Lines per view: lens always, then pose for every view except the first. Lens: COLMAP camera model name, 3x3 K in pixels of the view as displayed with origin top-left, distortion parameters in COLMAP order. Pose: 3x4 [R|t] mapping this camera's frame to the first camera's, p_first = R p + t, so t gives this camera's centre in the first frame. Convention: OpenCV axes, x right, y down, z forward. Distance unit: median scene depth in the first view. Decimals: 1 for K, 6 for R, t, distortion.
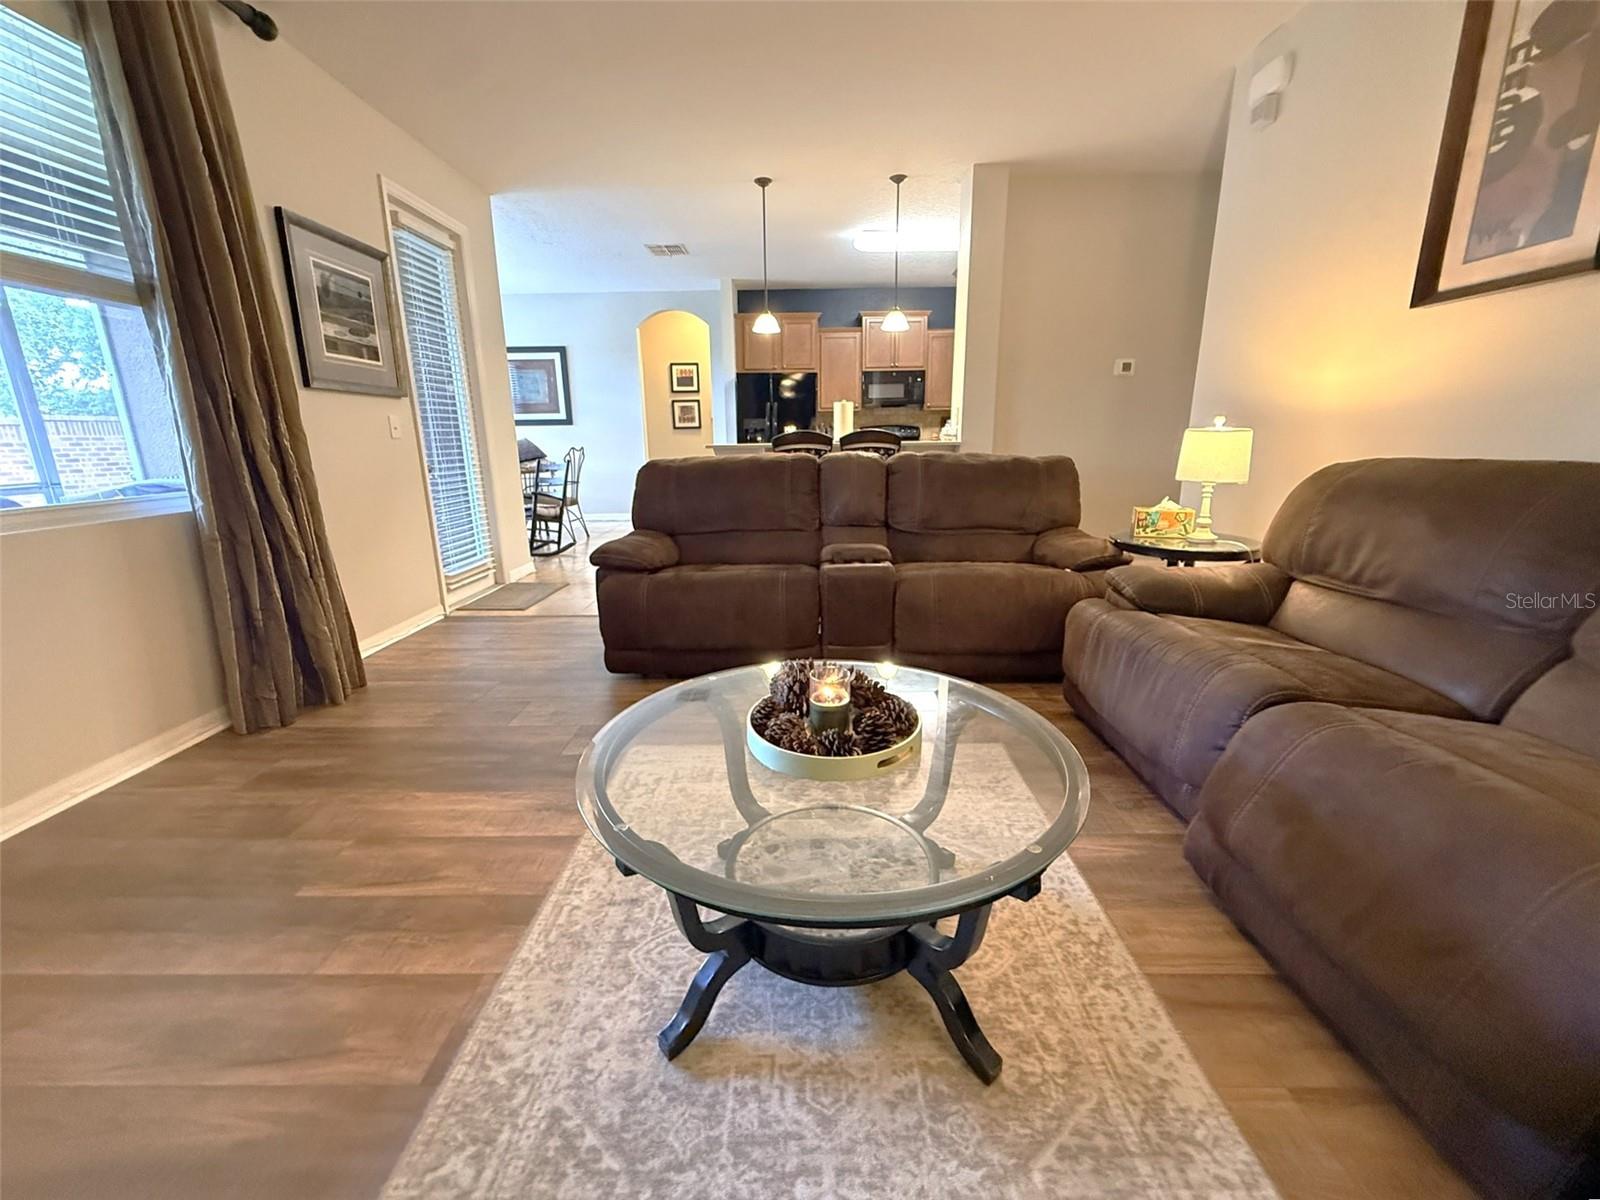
lens RADIAL K [[652.1, 0, 803.7], [0, 652.1, 595.7], [0, 0, 1]] dist [-0.000350, -0.000164]
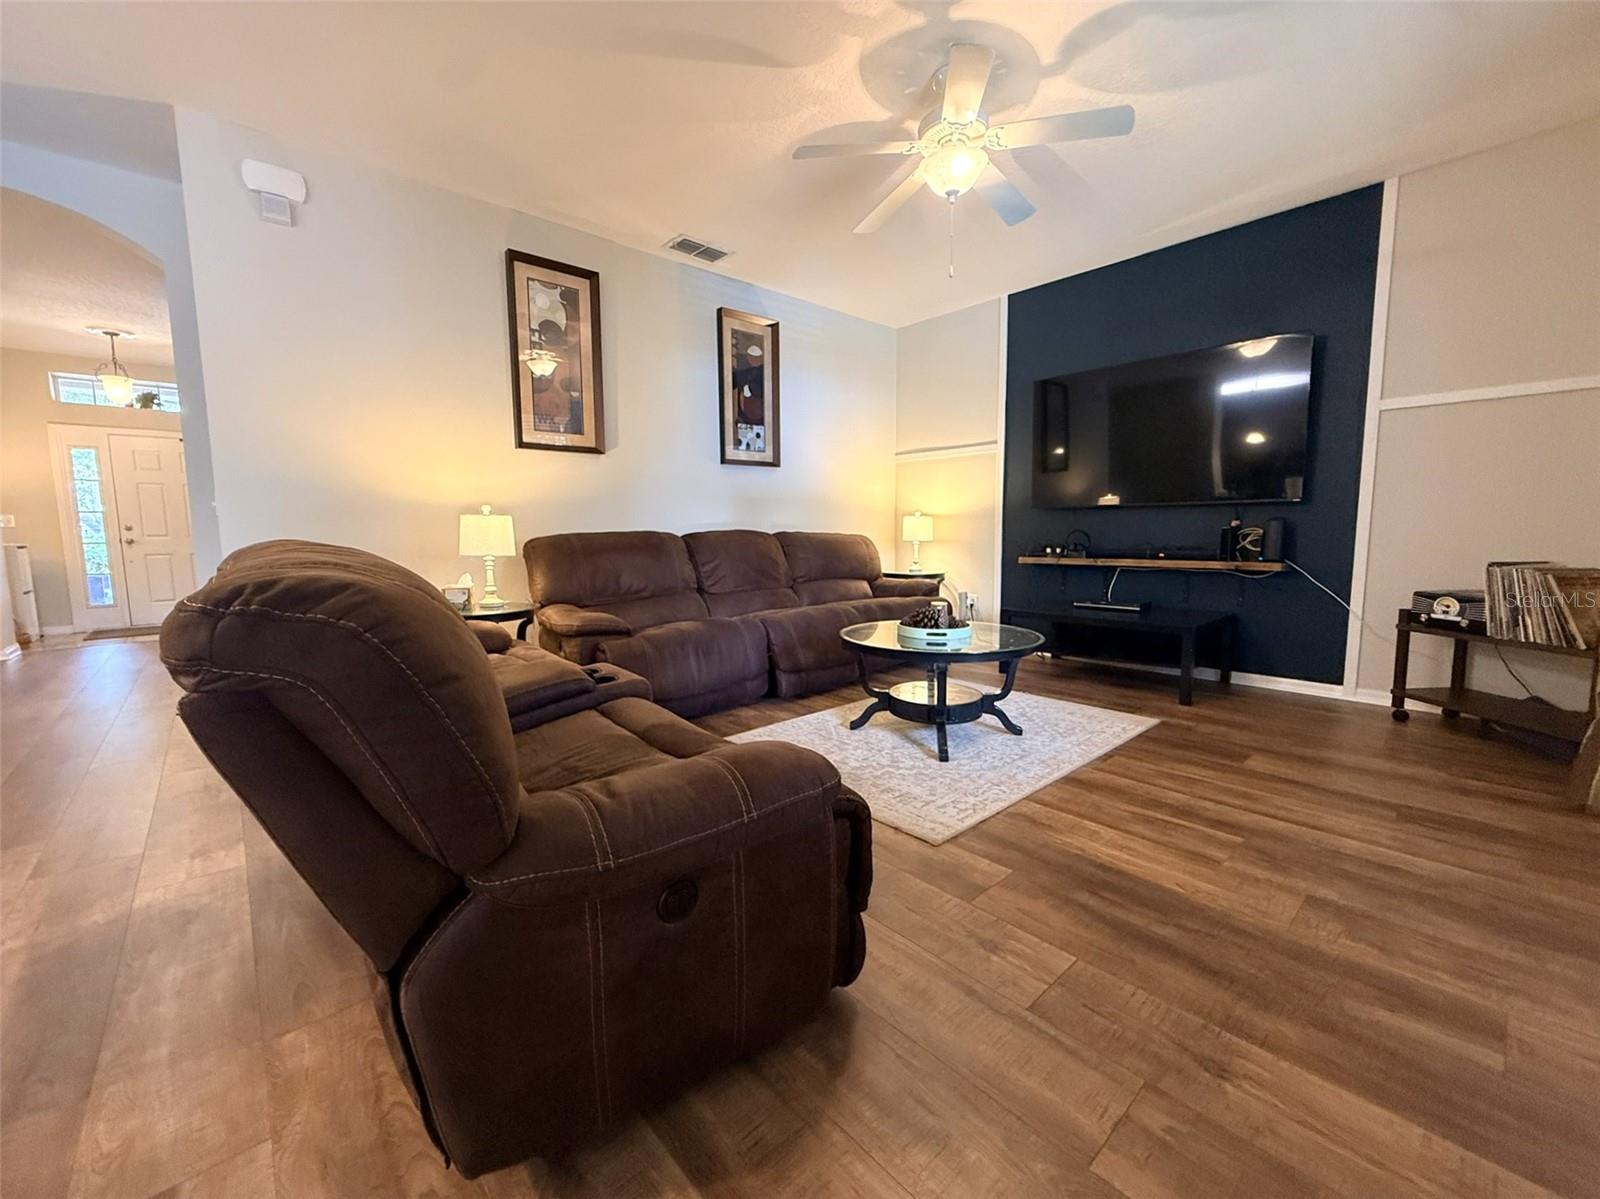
lens RADIAL K [[641.7, 0, 789.0], [0, 641.7, 598.7], [0, 0, 1]] dist [-0.002952, -0.000333]
pose [[-0.664206, -0.065623, 0.744663, -0.648834], [0.197419, 0.945377, 0.259399, -0.299504], [-0.721010, 0.319305, -0.614970, 1.348989]]
